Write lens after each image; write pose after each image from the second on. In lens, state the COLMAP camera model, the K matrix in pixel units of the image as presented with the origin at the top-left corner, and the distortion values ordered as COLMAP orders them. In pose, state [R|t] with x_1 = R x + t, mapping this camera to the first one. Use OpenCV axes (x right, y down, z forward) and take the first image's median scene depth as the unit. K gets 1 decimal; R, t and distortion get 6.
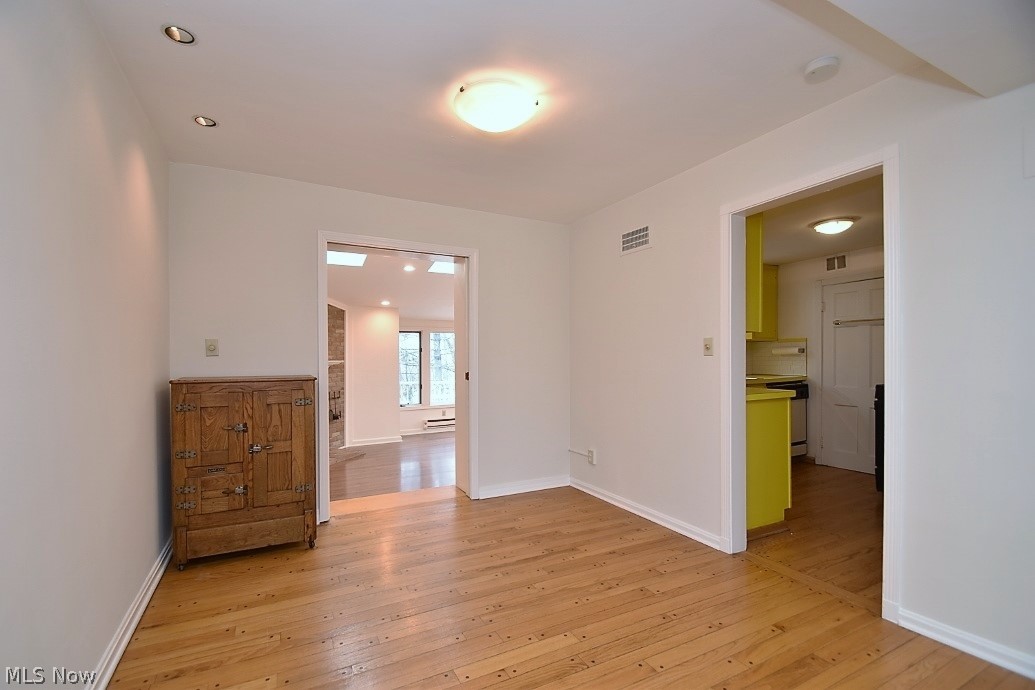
lens RADIAL K [[451.7, 0, 501.9], [0, 451.7, 362.1], [0, 0, 1]] dist [0.014203, -0.016746]
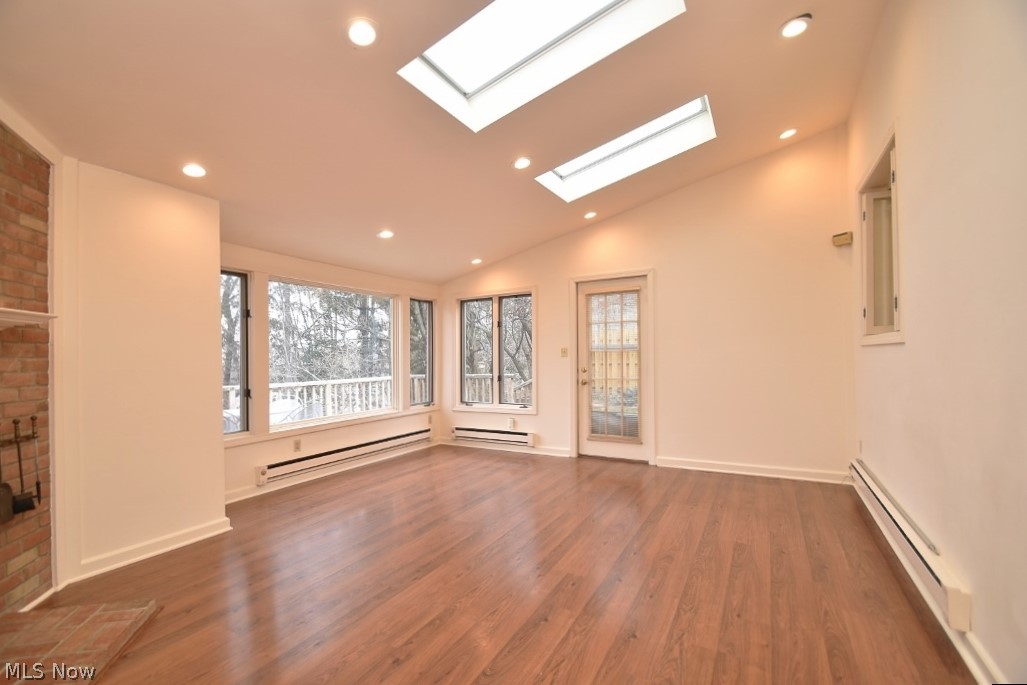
lens RADIAL K [[448.2, 0, 498.0], [0, 448.2, 359.4], [0, 0, 1]] dist [0.014203, -0.016746]
pose [[0.836908, -0.010541, 0.547241, -0.263721], [0.019057, 0.999770, -0.009886, 0.035146], [-0.547011, 0.018703, 0.836916, 0.582070]]
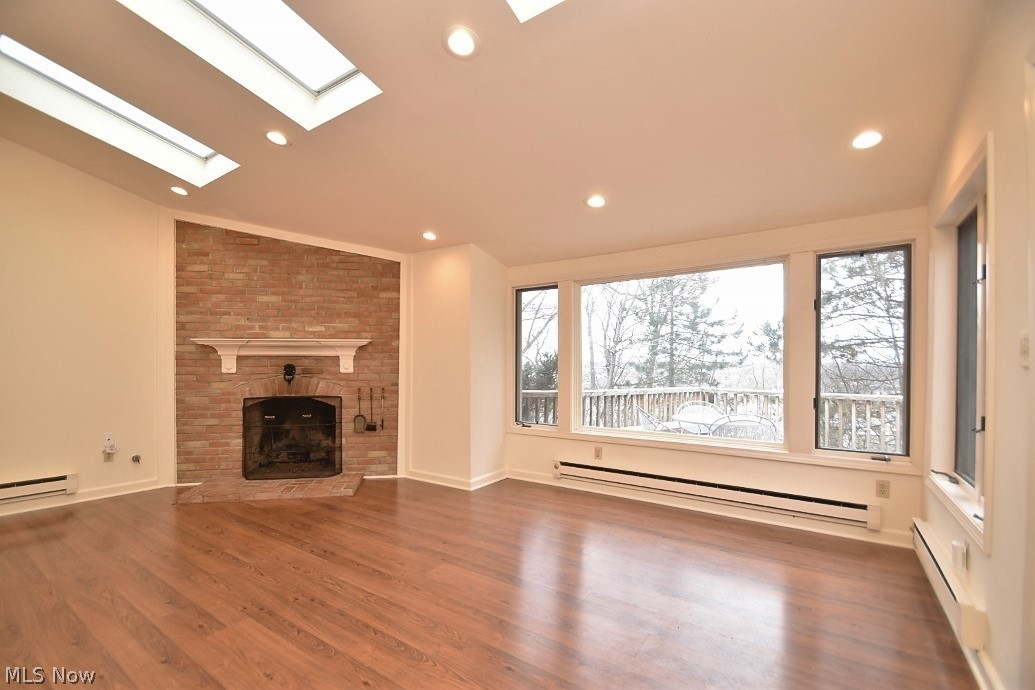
lens RADIAL K [[451.7, 0, 501.9], [0, 451.7, 362.1], [0, 0, 1]] dist [0.014203, -0.016746]
pose [[0.473745, 0.004632, -0.880650, 0.293815], [-0.014919, 0.999885, -0.002766, 0.027127], [0.880536, 0.014448, 0.473760, 0.855280]]
